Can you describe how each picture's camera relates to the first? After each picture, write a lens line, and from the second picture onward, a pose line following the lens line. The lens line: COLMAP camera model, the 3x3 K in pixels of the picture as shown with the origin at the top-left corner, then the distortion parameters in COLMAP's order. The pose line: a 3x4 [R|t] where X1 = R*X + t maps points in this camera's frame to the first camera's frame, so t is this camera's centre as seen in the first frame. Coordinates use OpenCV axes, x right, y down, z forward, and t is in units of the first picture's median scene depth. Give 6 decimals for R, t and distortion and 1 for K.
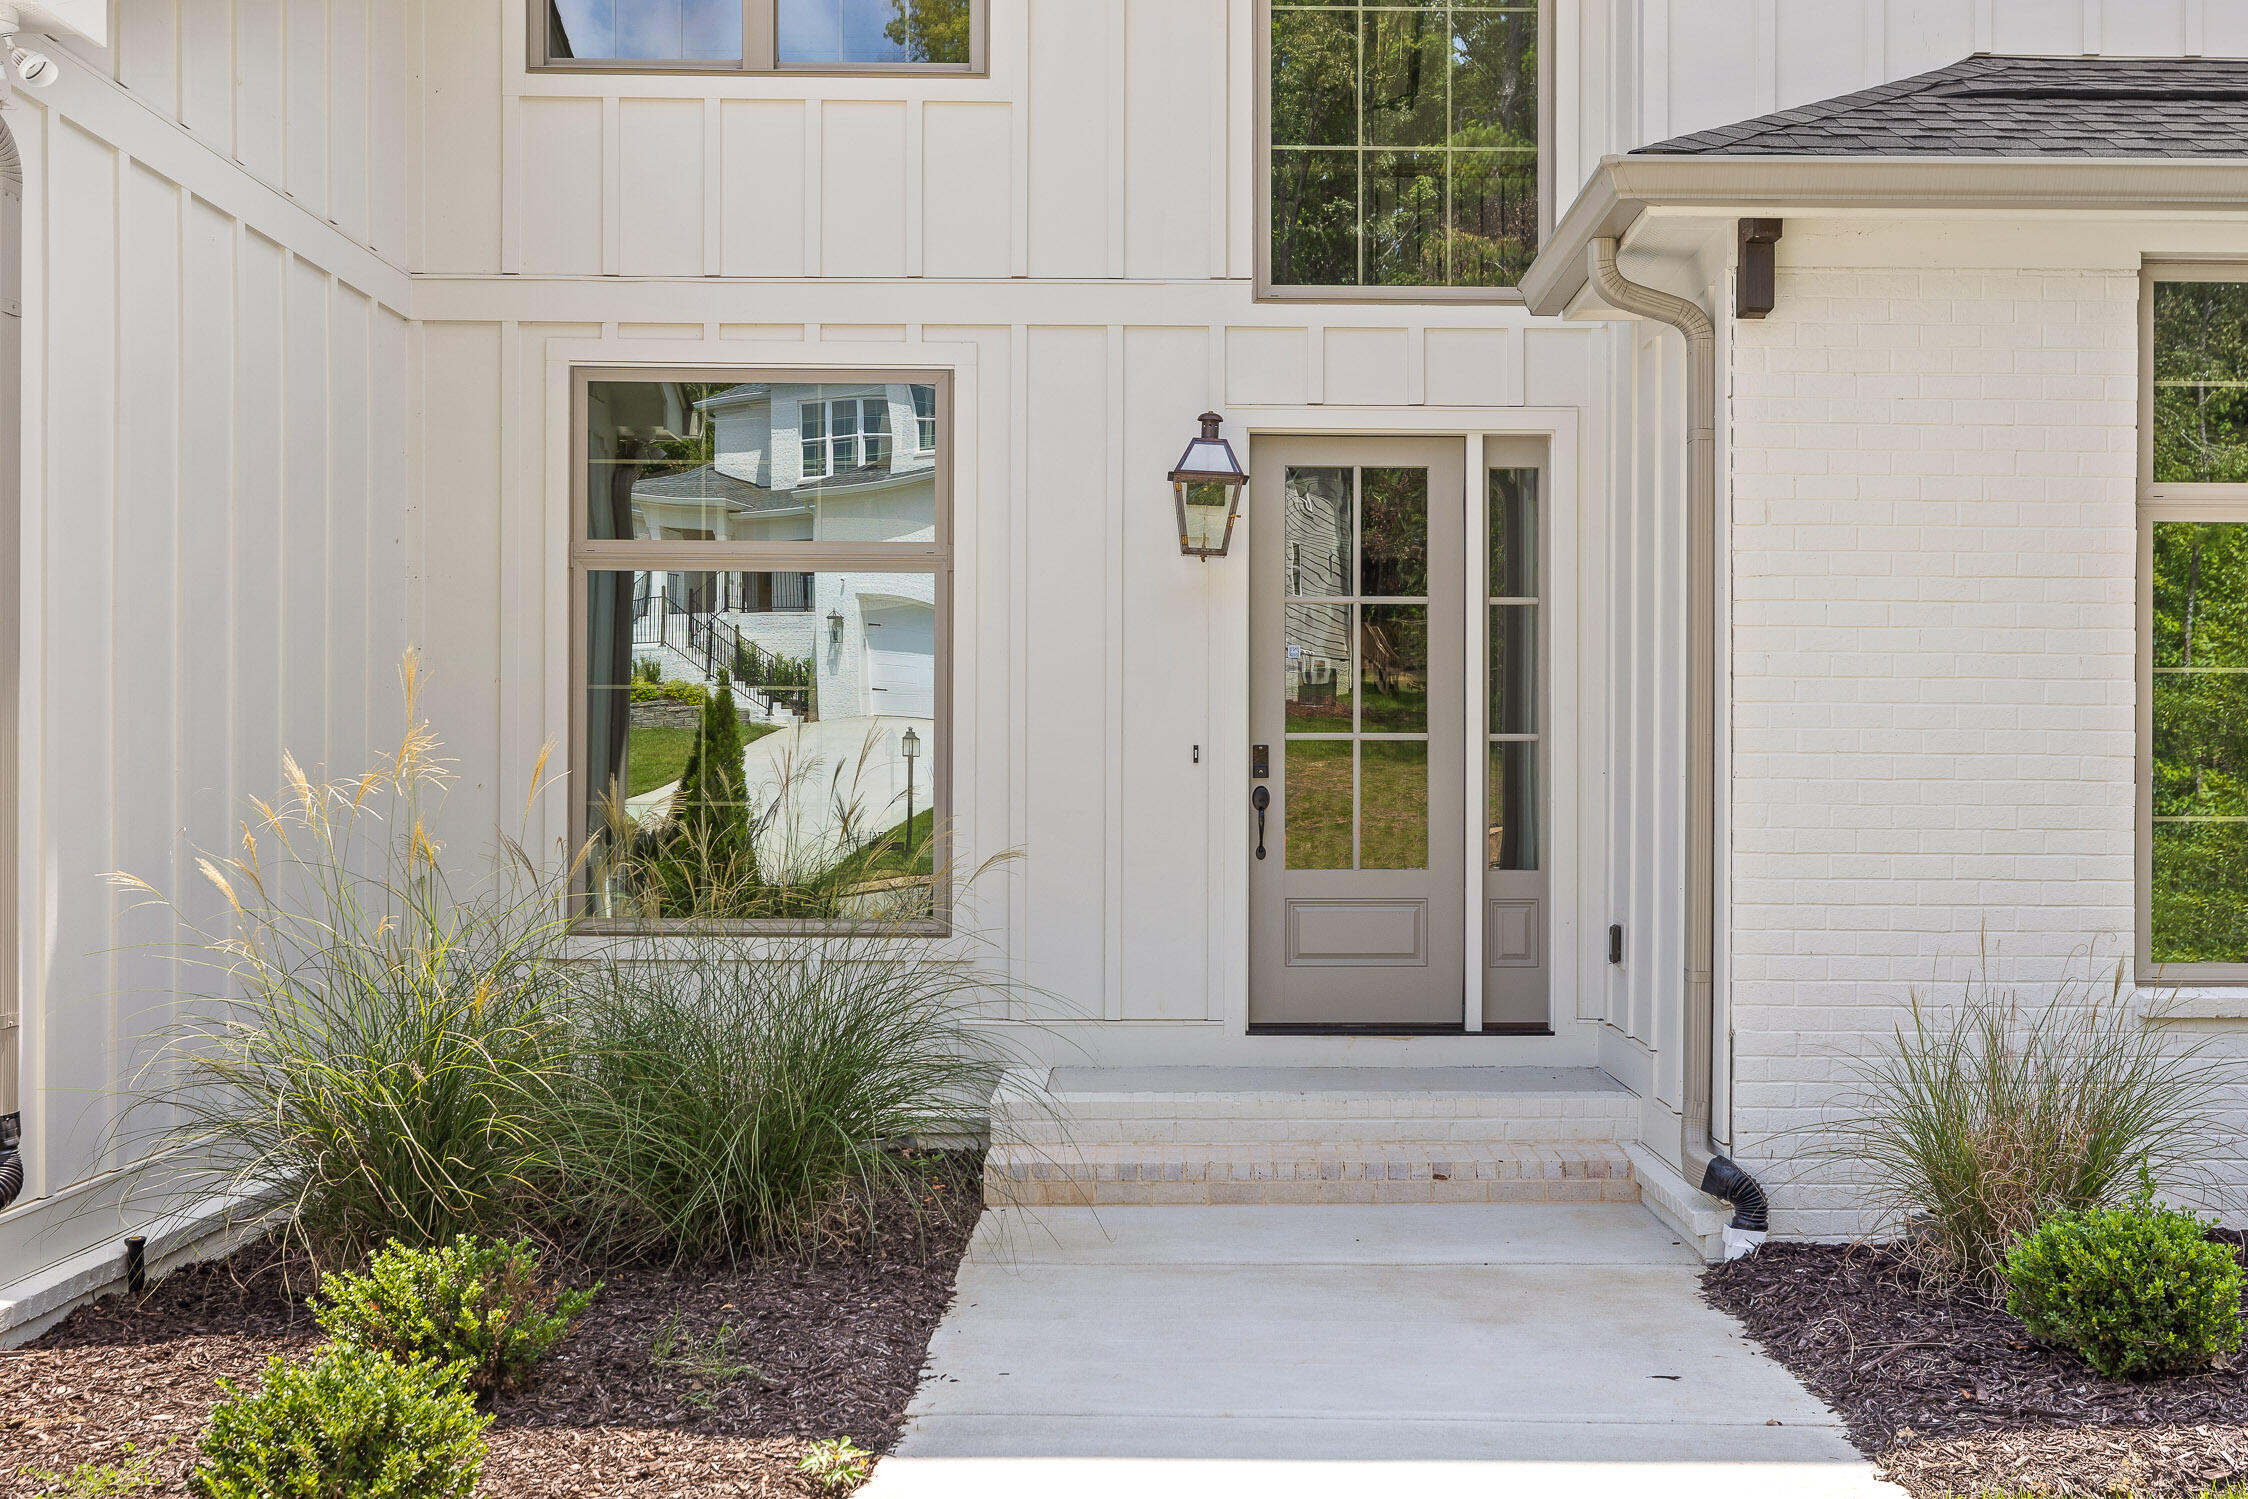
lens RADIAL K [[2248.9, 0, 1108.1], [0, 2248.9, 745.1], [0, 0, 1]] dist [0.067432, 0.000000]
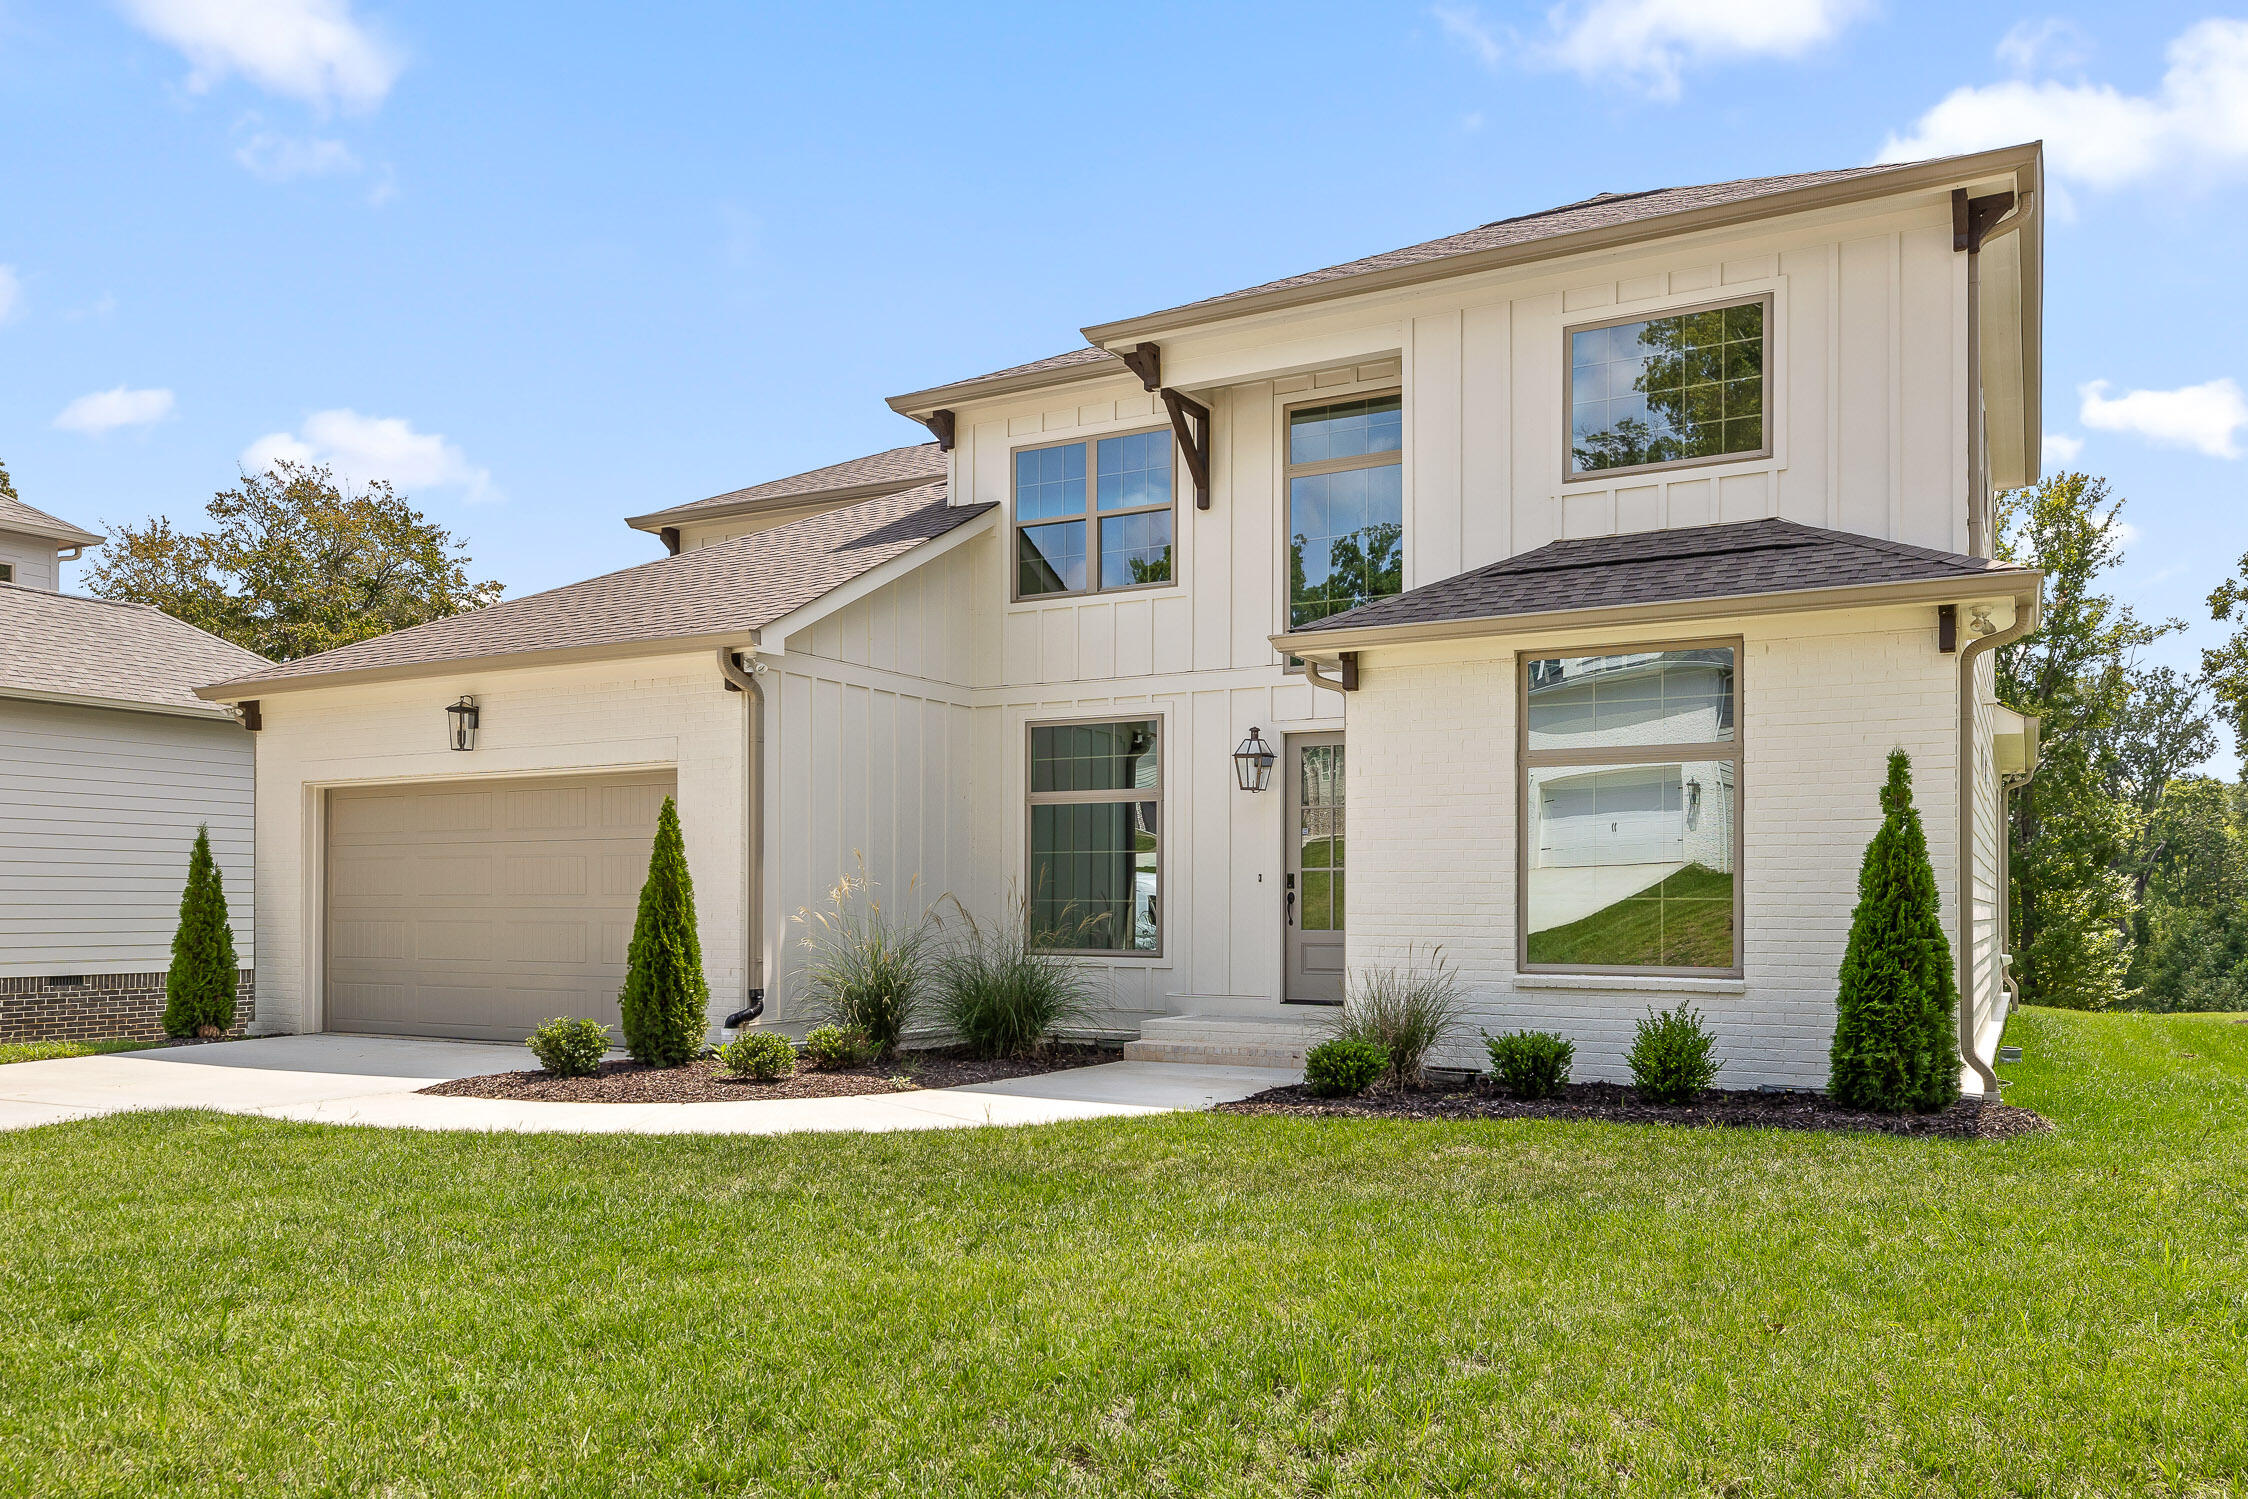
lens RADIAL K [[1524.9, 0, 1094.8], [0, 1524.9, 895.5], [0, 0, 1]] dist [0.012161, -0.005980]
pose [[0.878403, -0.002987, -0.477911, 0.631988], [0.004033, 0.999991, 0.001163, 0.019435], [0.477903, -0.002949, 0.878408, -0.424298]]
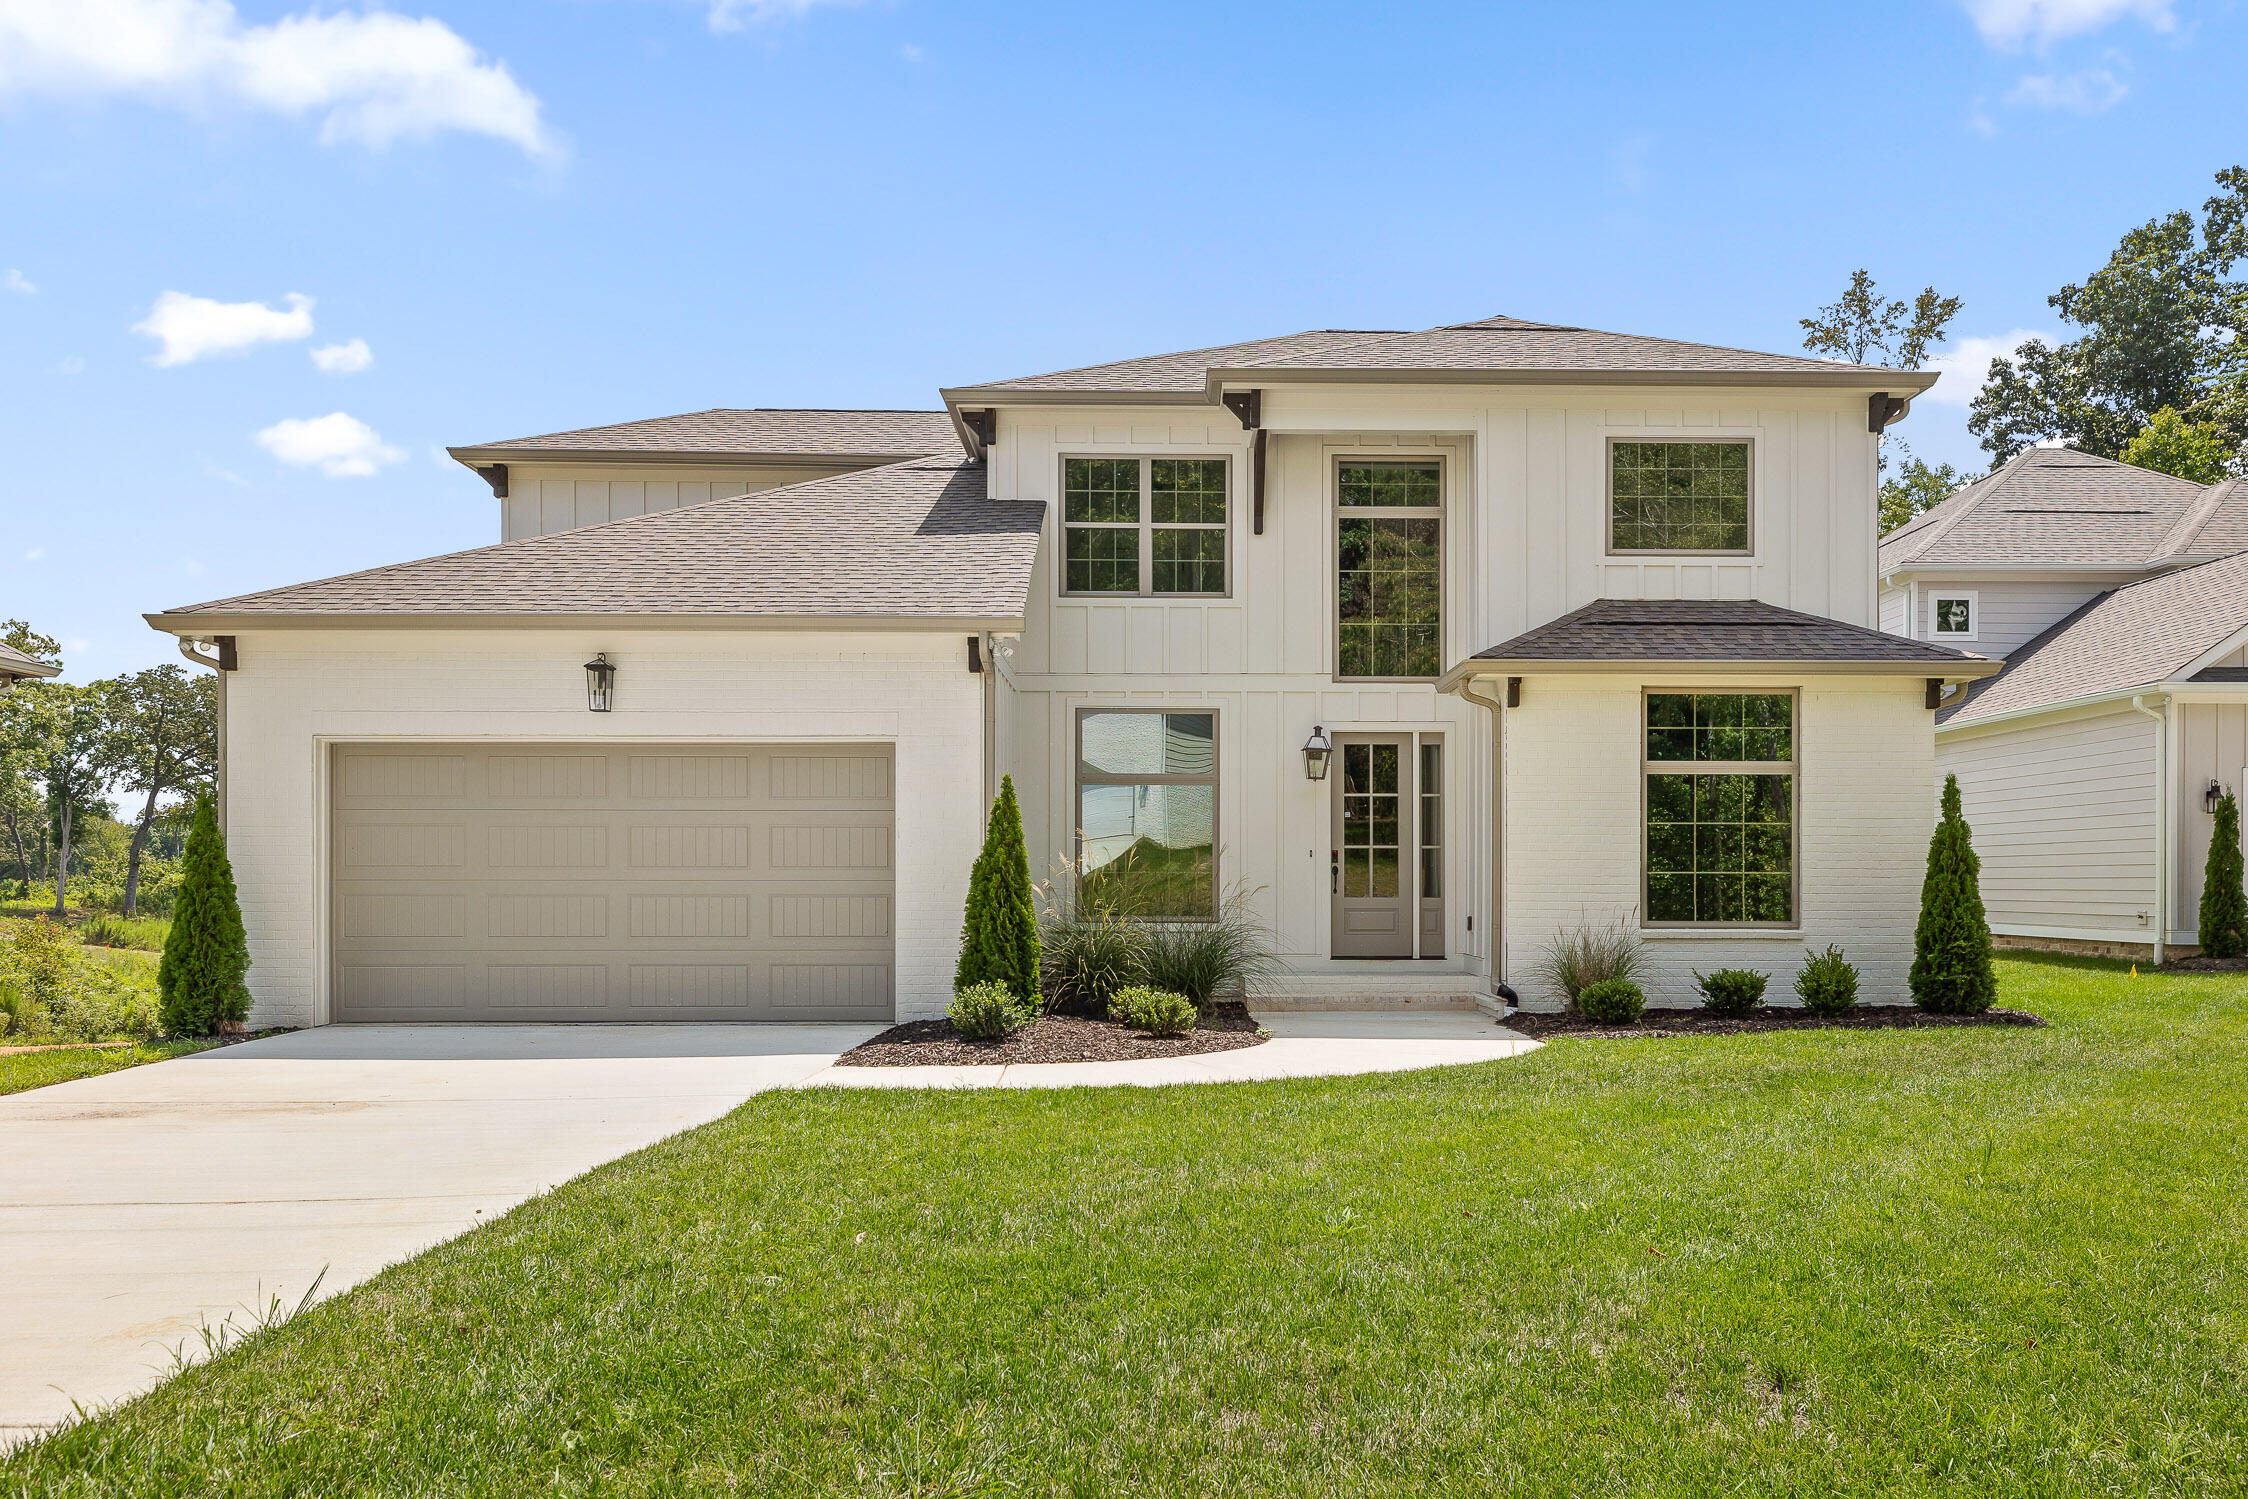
lens RADIAL K [[1524.9, 0, 1105.0], [0, 1524.9, 845.8], [0, 0, 1]] dist [0.012161, -0.005980]
pose [[0.999838, 0.000529, -0.018008, -0.173497], [-0.000712, 0.999948, -0.010195, 0.013576], [0.018002, 0.010206, 0.999786, -0.810595]]
